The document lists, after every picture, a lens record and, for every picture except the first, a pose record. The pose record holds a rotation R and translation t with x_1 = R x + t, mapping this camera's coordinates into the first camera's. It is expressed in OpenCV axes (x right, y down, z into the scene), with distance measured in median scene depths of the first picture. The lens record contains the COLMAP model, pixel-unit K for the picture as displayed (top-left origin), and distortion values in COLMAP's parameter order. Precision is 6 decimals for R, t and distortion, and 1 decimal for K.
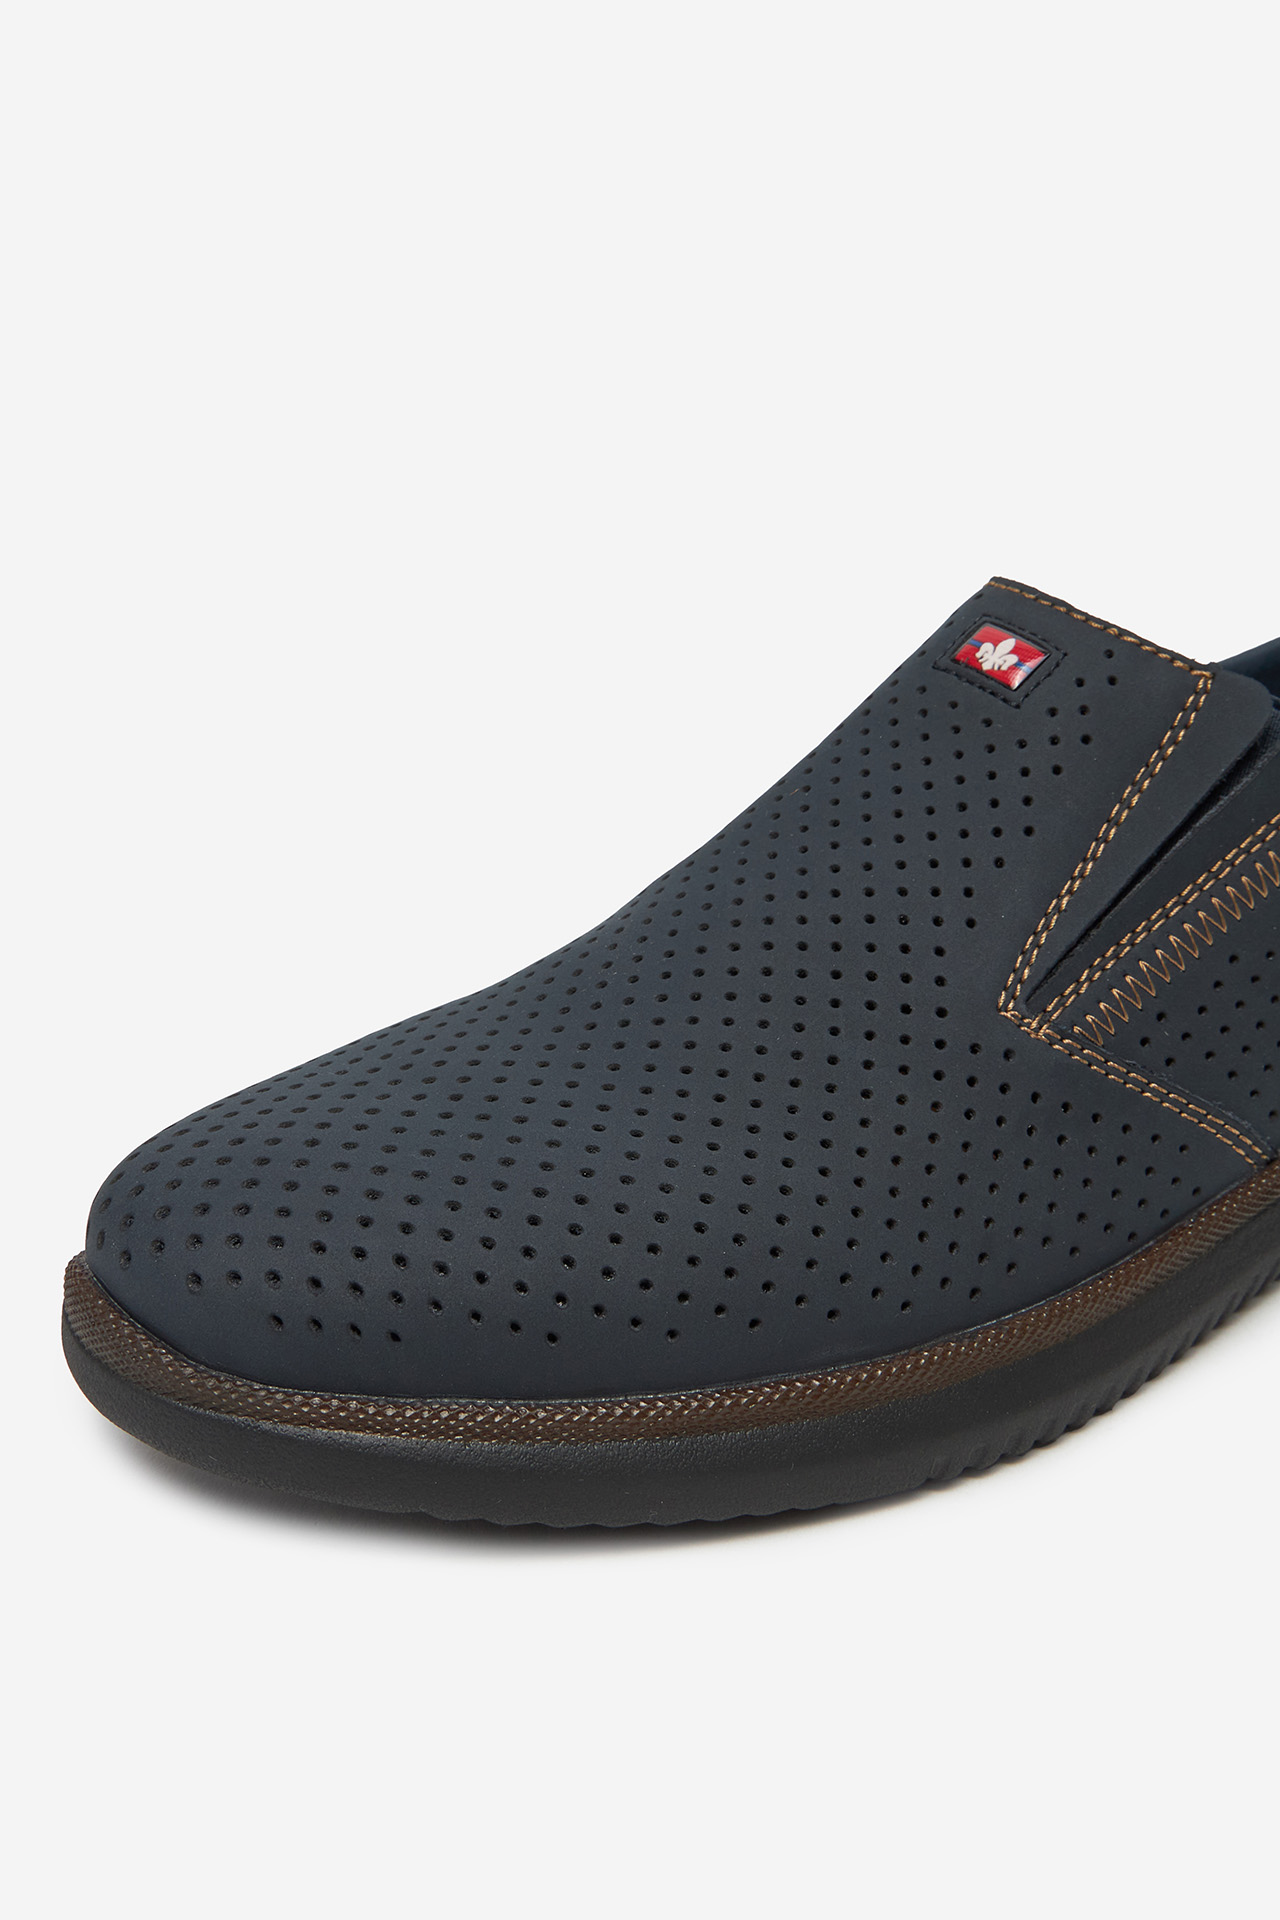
lens RADIAL K [[2294.3, 0, 630.5], [0, 2294.3, 954.6], [0, 0, 1]] dist [0.001257, 0.000000]
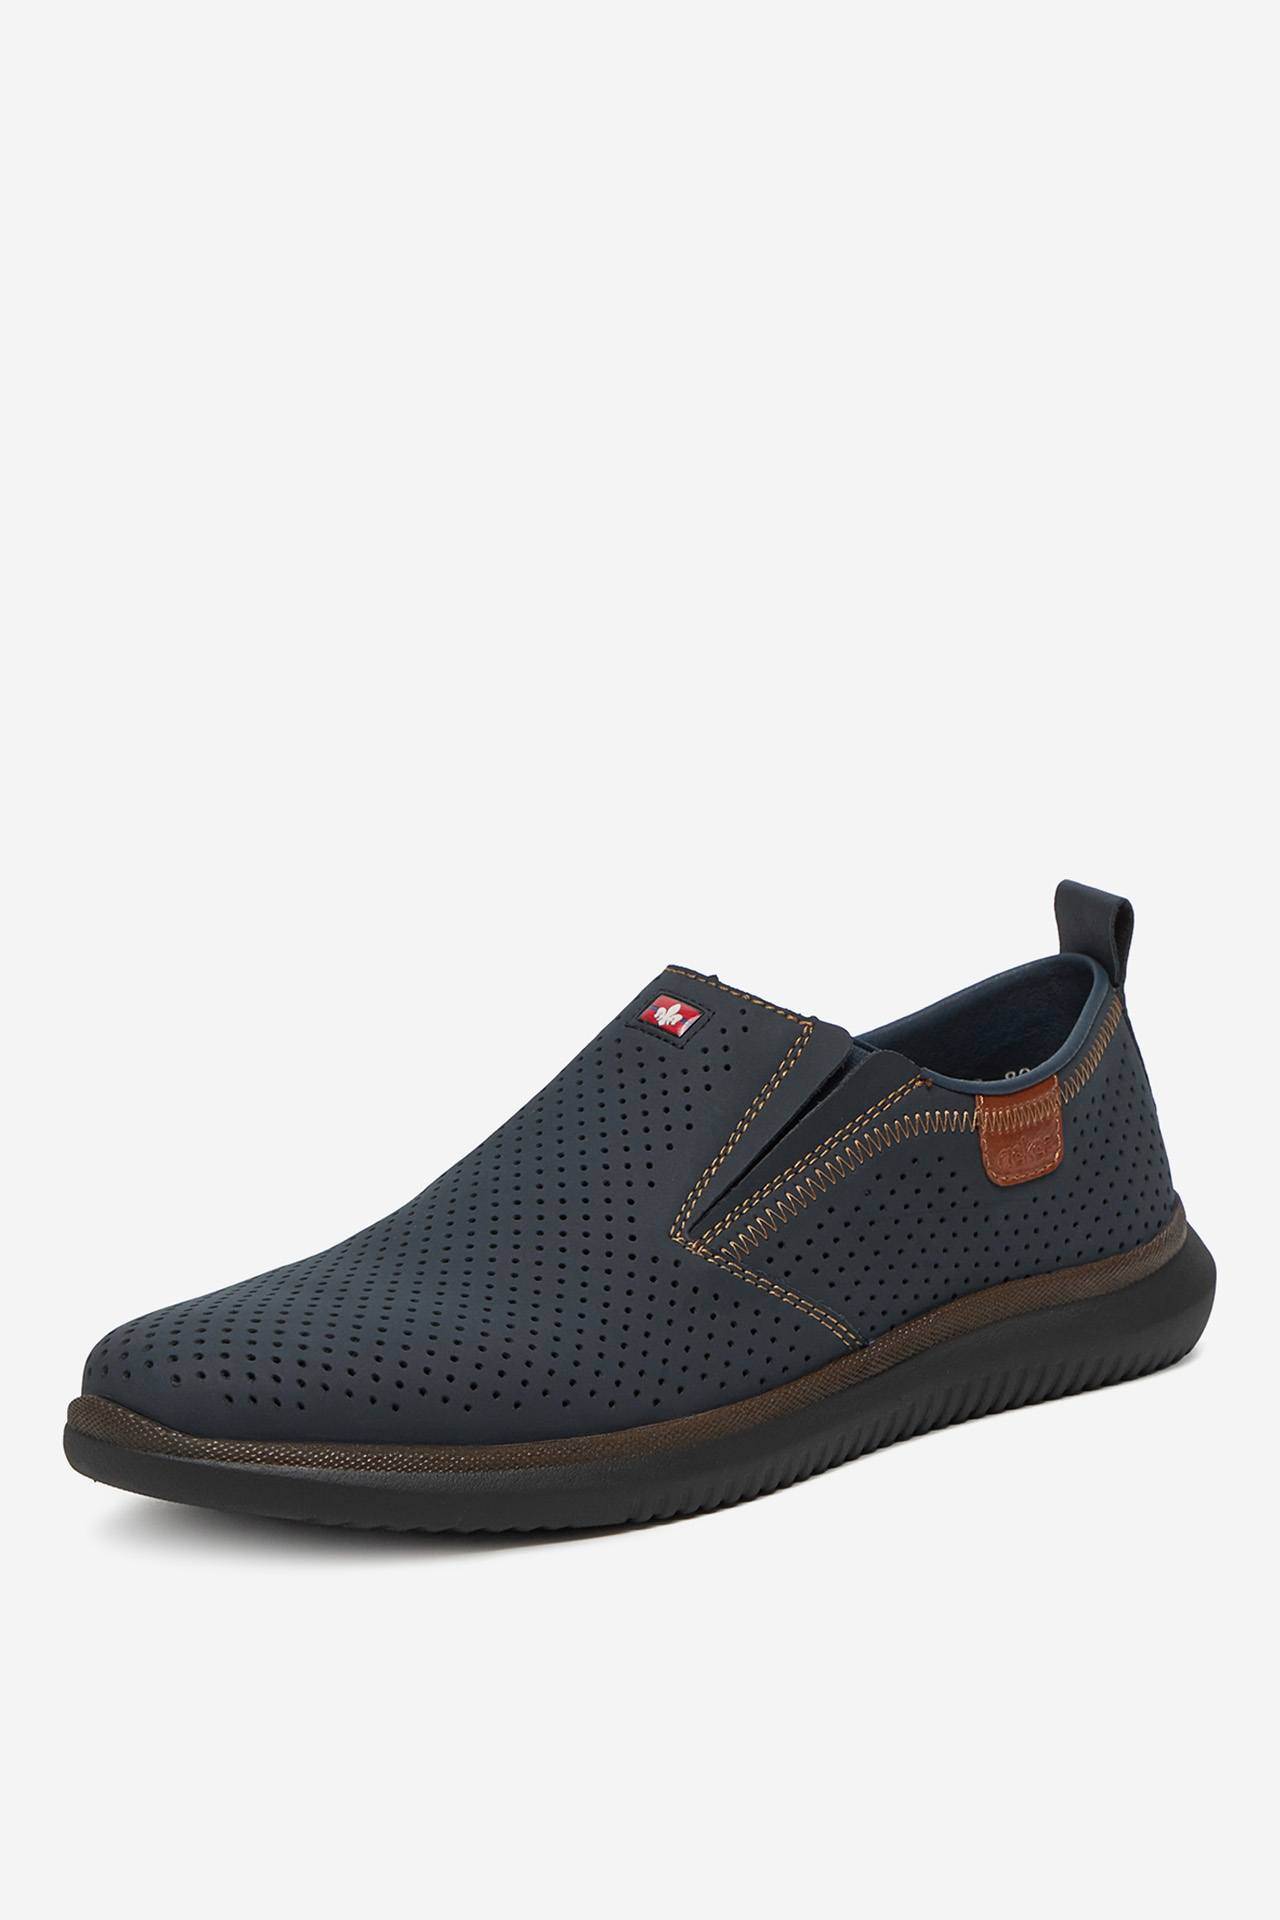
lens RADIAL K [[3688.6, 0, 639.6], [0, 3688.6, 960.7], [0, 0, 1]] dist [0.280622, 0.000000]
pose [[0.994519, -0.019336, 0.102755, -0.106303], [0.038834, 0.980762, -0.191306, 0.308150], [-0.097079, 0.194248, 0.976137, -1.403732]]
